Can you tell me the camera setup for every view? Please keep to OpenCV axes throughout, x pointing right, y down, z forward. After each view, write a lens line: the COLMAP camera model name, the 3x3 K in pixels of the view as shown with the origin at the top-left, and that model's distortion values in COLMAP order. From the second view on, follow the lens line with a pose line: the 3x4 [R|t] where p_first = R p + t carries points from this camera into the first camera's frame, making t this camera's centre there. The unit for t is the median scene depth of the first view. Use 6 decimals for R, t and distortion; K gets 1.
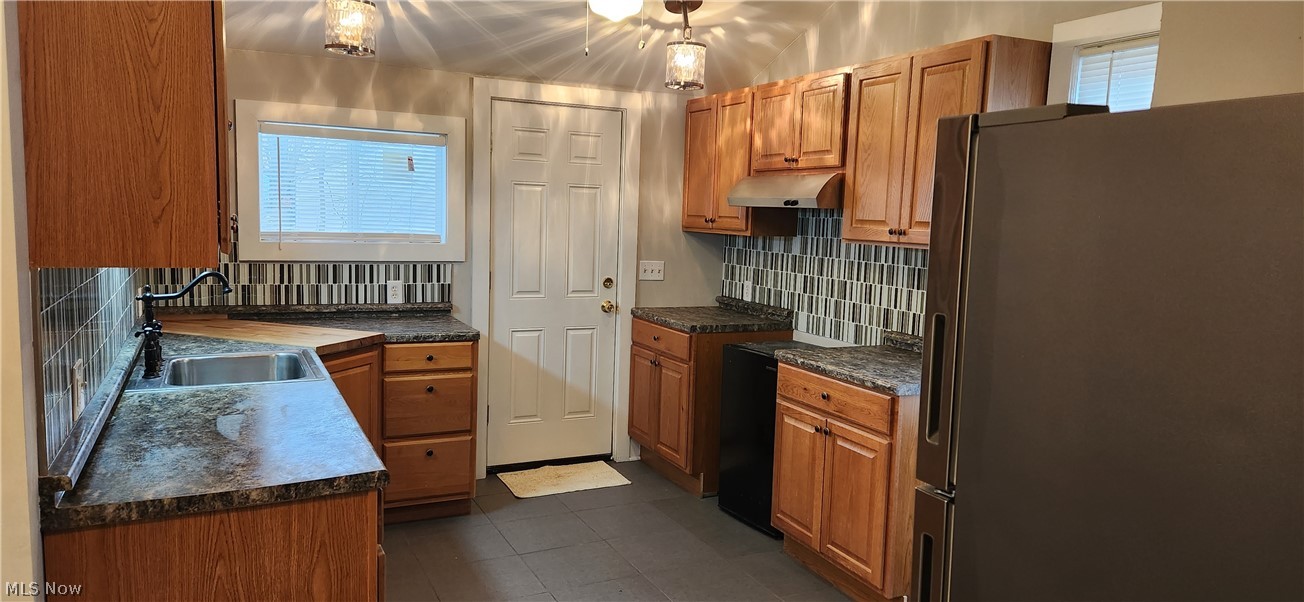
lens RADIAL K [[870.8, 0, 643.4], [0, 870.8, 305.5], [0, 0, 1]] dist [0.053946, 0.008489]
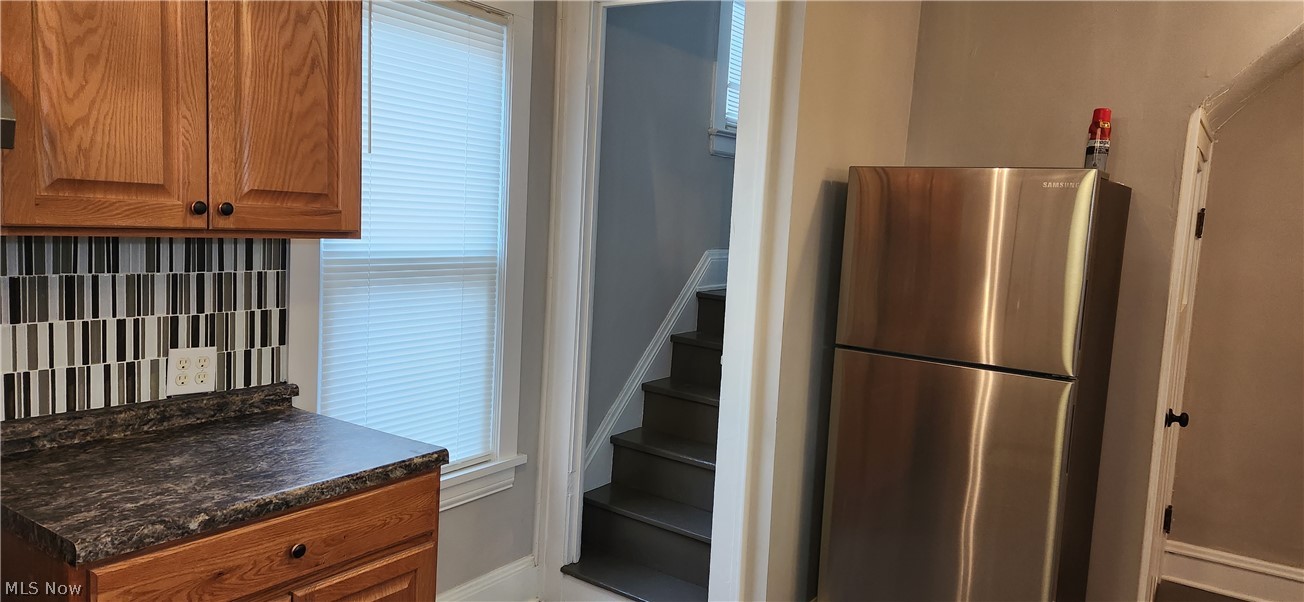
lens RADIAL K [[870.8, 0, 653.1], [0, 870.8, 299.8], [0, 0, 1]] dist [0.053946, 0.008489]
pose [[-0.495709, -0.140833, 0.856994, -0.229993], [0.032270, 0.983097, 0.180222, -0.091292], [-0.867889, 0.116993, -0.482785, 0.807324]]
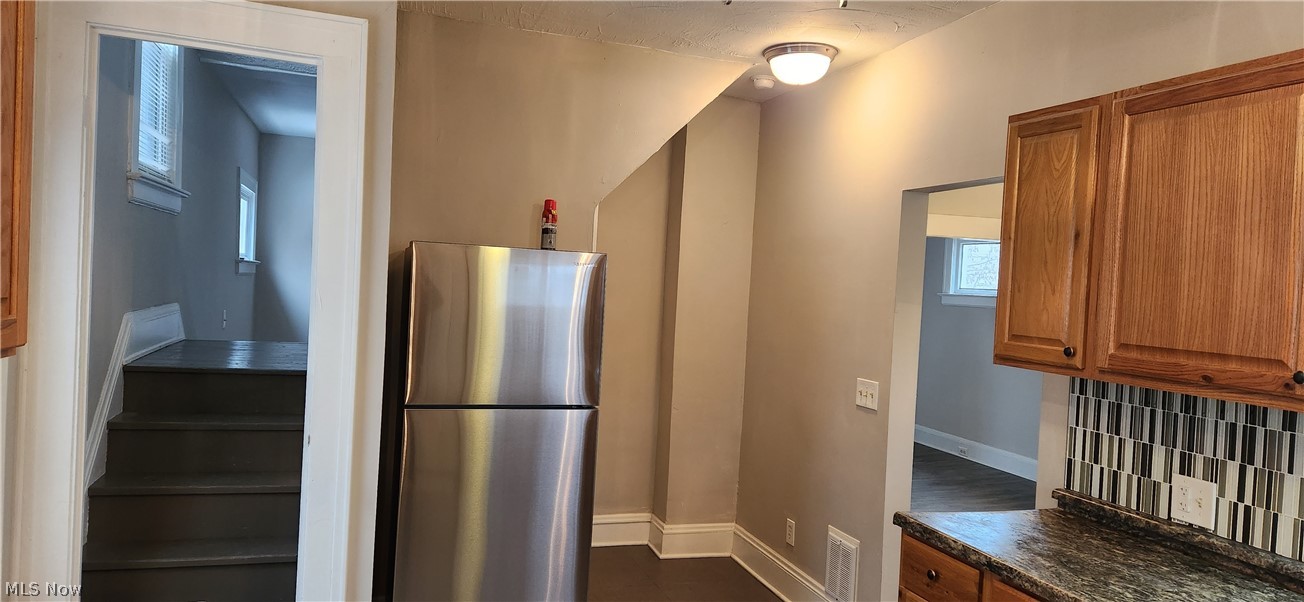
lens RADIAL K [[870.8, 0, 657.3], [0, 870.8, 299.5], [0, 0, 1]] dist [0.053946, 0.008489]
pose [[-0.990931, -0.085197, 0.103910, -0.016670], [-0.070313, 0.987746, 0.139332, -0.130913], [-0.114507, 0.130762, -0.984779, 1.026335]]
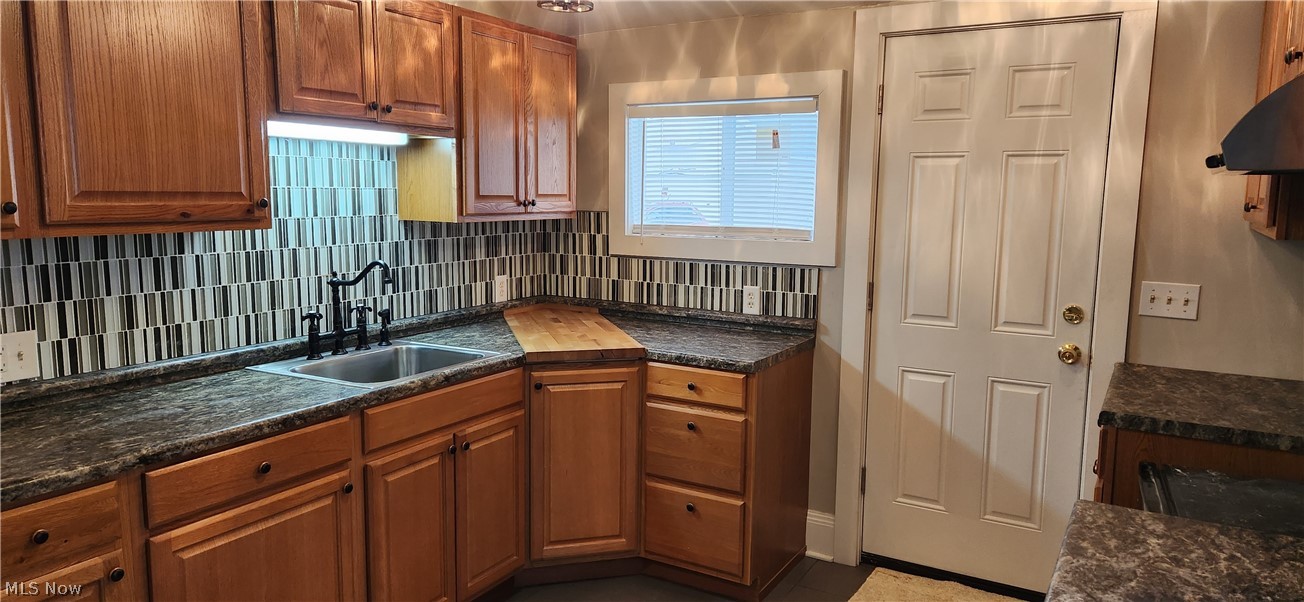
lens RADIAL K [[870.8, 0, 654.0], [0, 870.8, 302.6], [0, 0, 1]] dist [0.053946, 0.008489]
pose [[0.557255, 0.081925, -0.826290, 0.333505], [-0.084264, 0.995563, 0.041880, -0.039523], [0.826055, 0.046289, 0.561685, 0.479540]]
